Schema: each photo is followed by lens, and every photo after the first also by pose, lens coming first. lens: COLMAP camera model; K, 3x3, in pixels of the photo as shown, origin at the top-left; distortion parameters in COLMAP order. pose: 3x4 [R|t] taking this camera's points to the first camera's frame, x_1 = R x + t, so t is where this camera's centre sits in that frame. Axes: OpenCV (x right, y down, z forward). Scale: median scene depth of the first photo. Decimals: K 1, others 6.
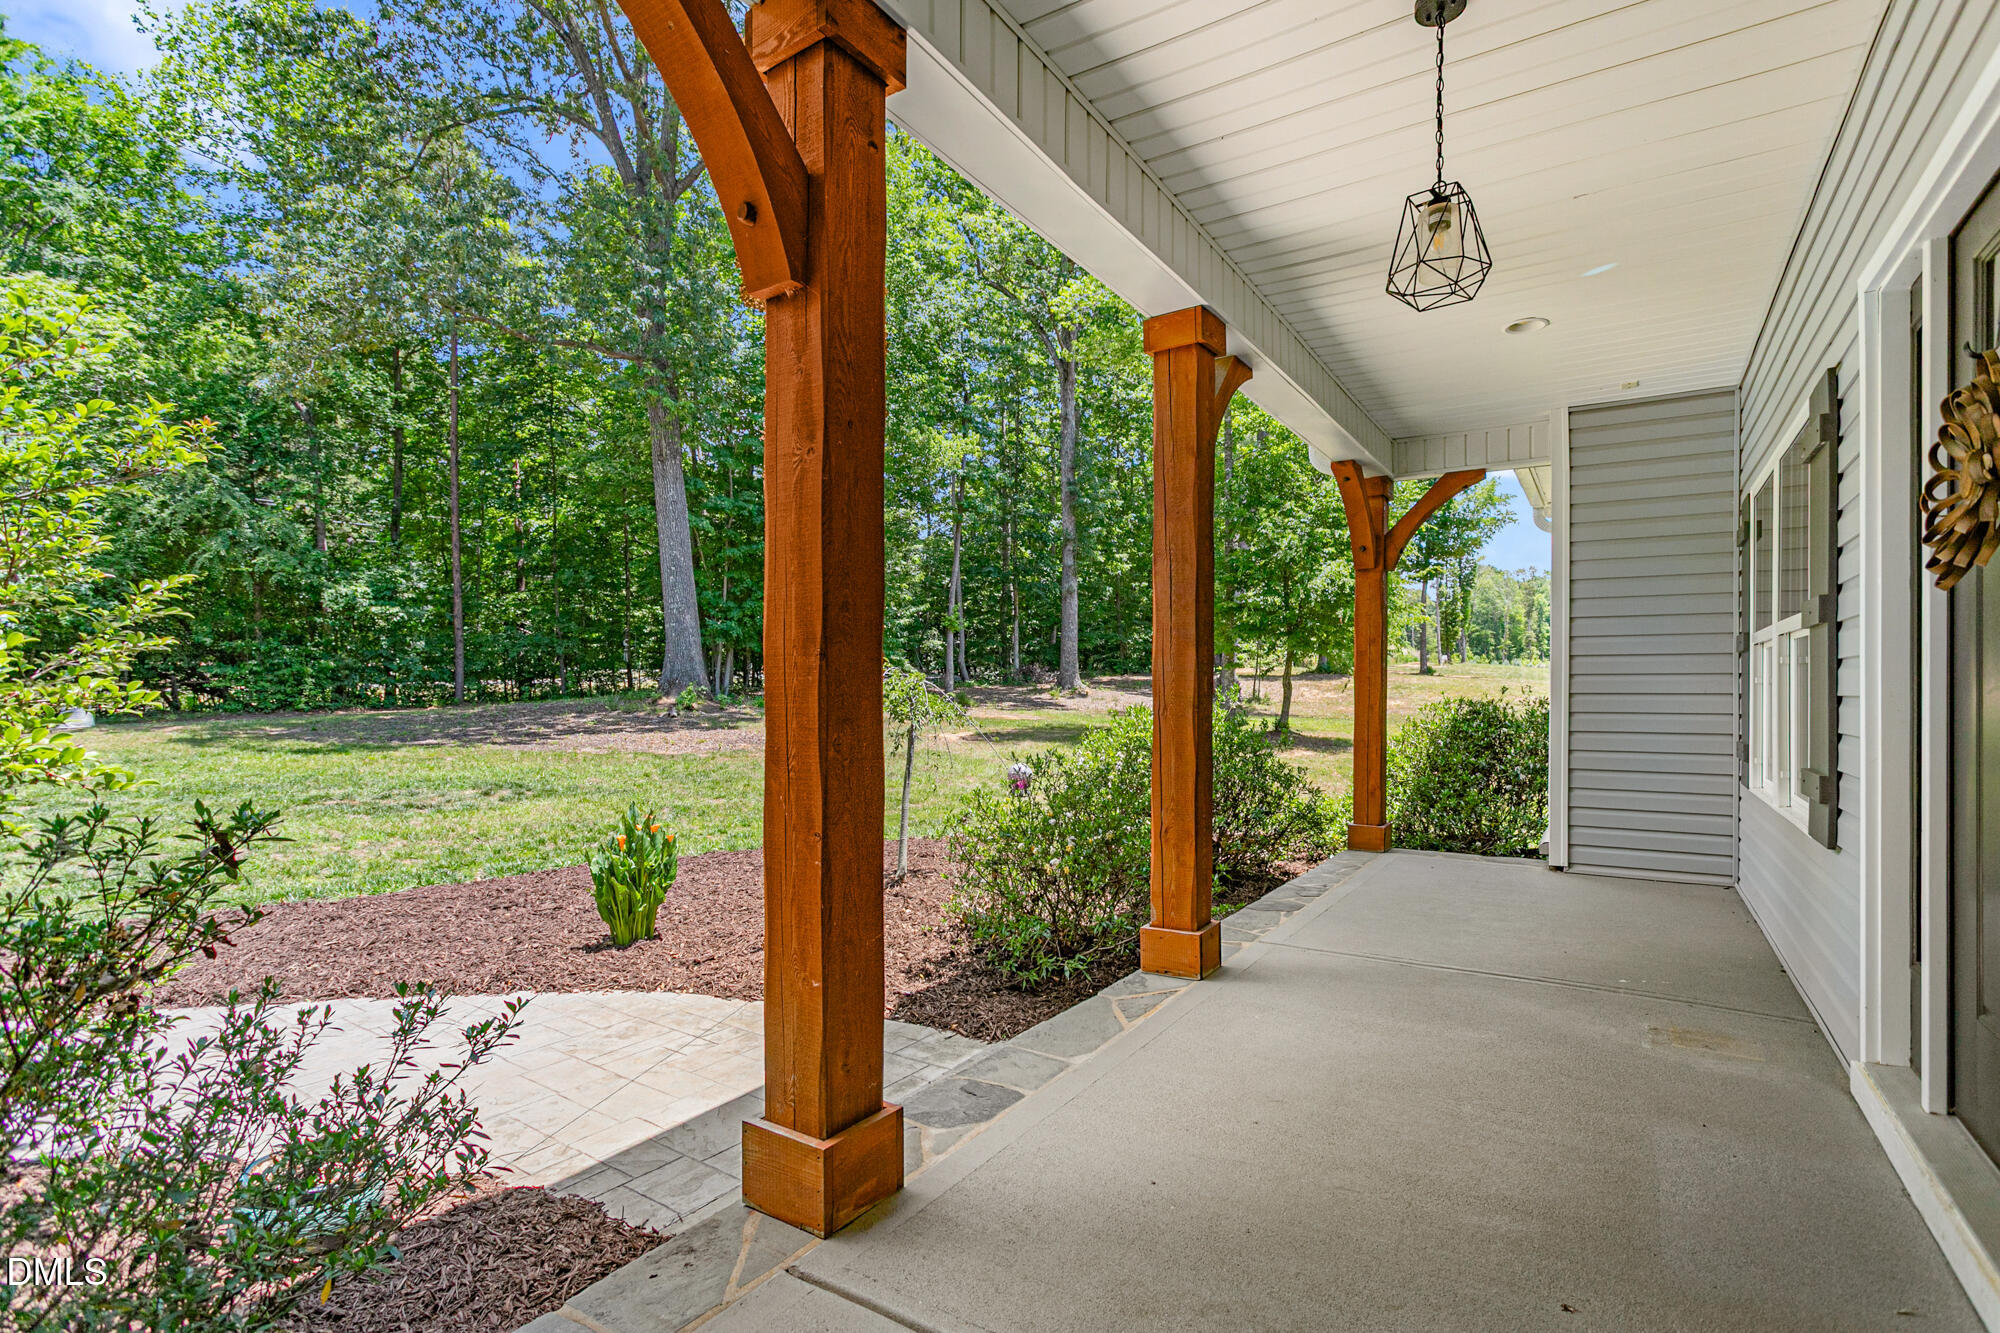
lens RADIAL K [[959.5, 0, 996.8], [0, 959.5, 679.7], [0, 0, 1]] dist [0.001129, 0.001839]
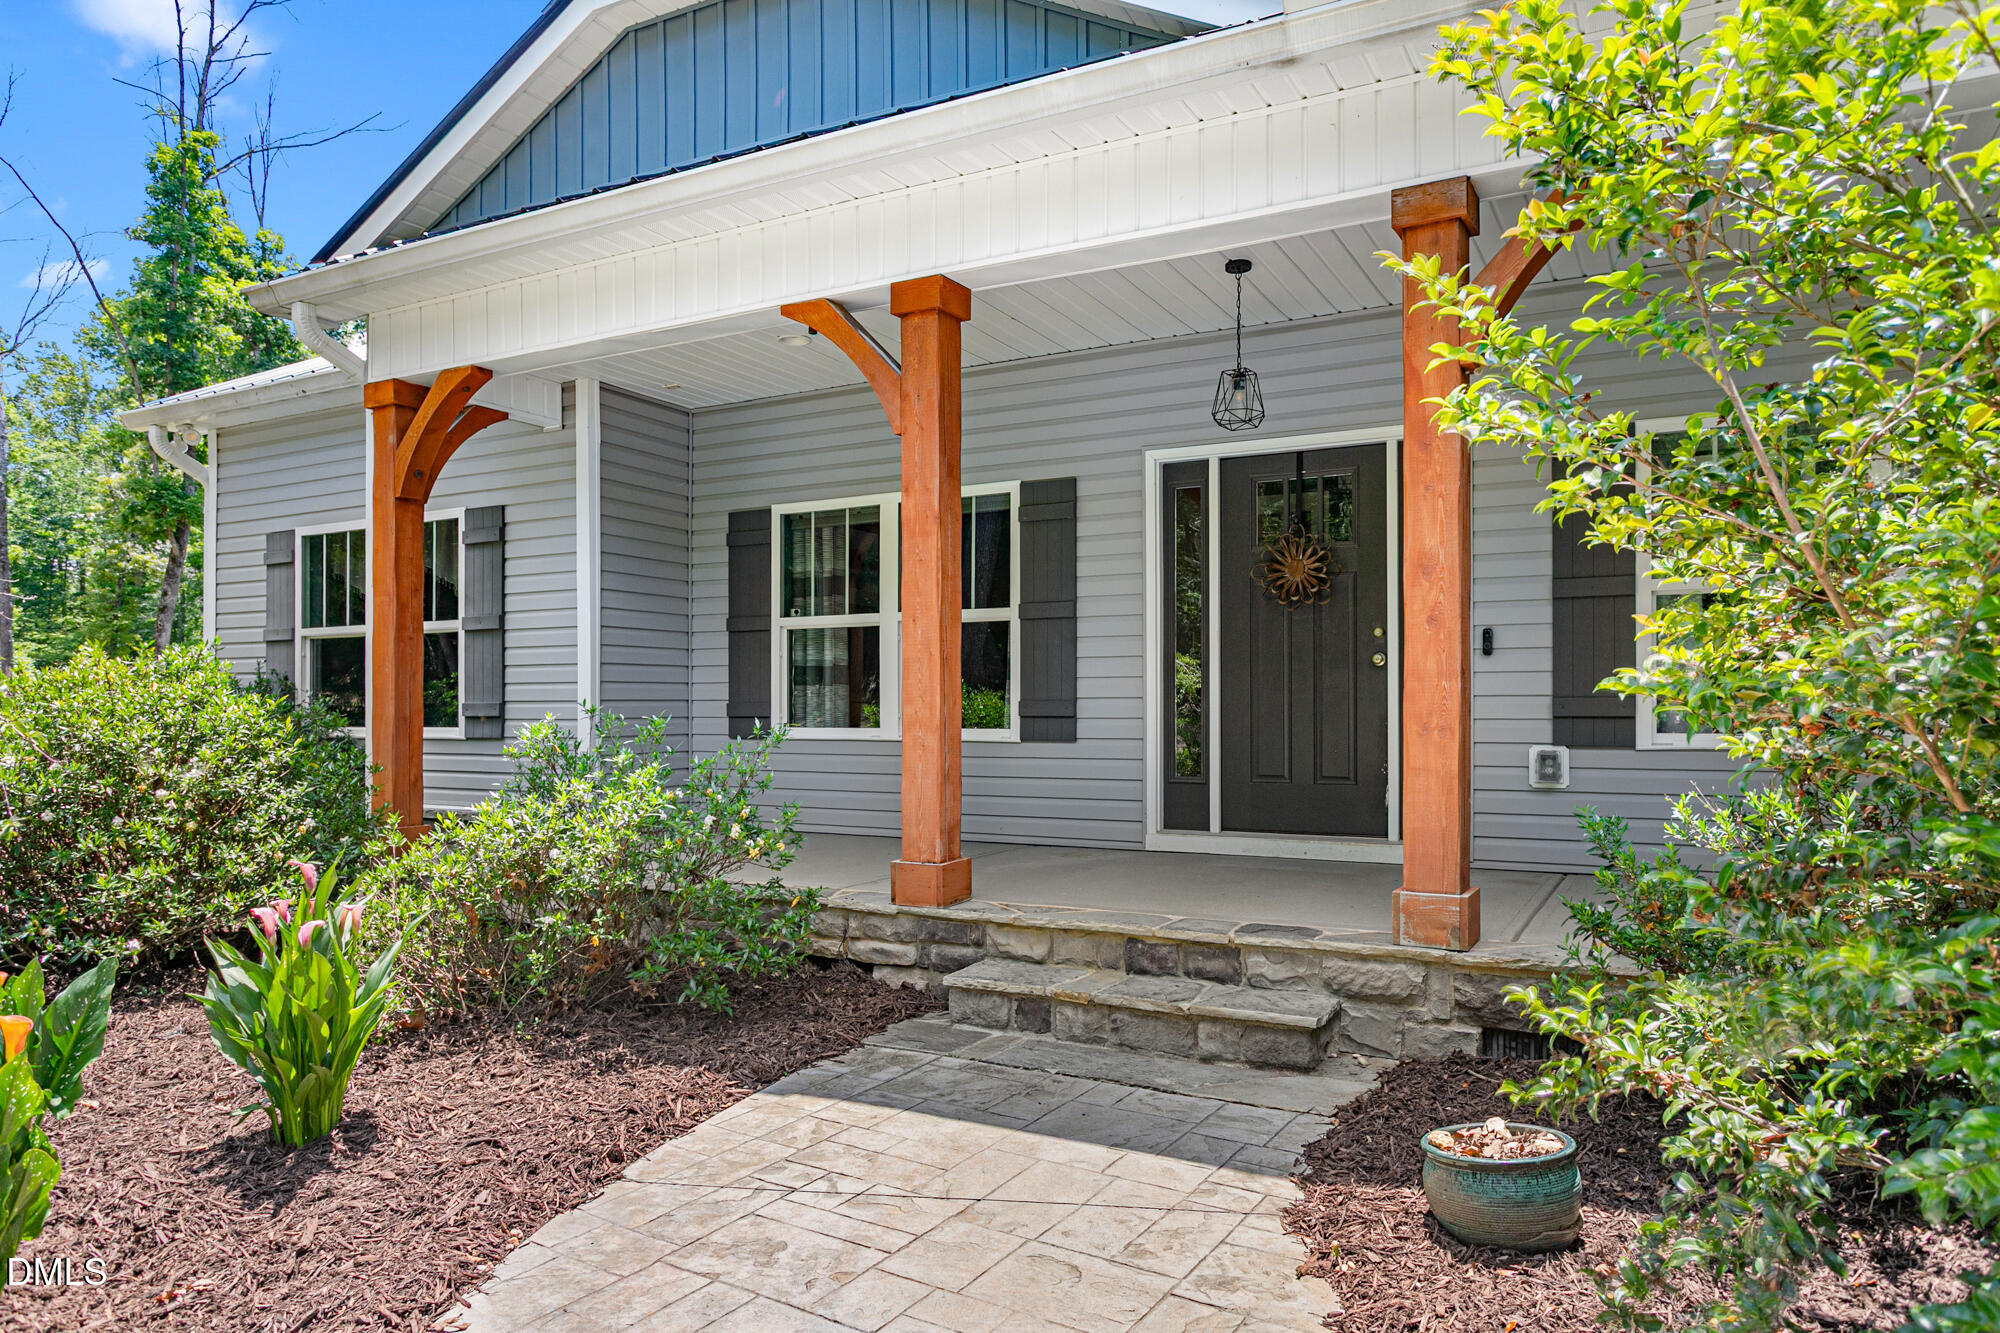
lens RADIAL K [[1263.9, 0, 997.4], [0, 1263.9, 678.2], [0, 0, 1]] dist [0.002174, 0.001499]
pose [[-0.059713, 0.015286, 0.998099, -1.169096], [-0.003003, 0.999875, -0.015492, 0.073841], [-0.998211, -0.003922, -0.059659, 0.982084]]
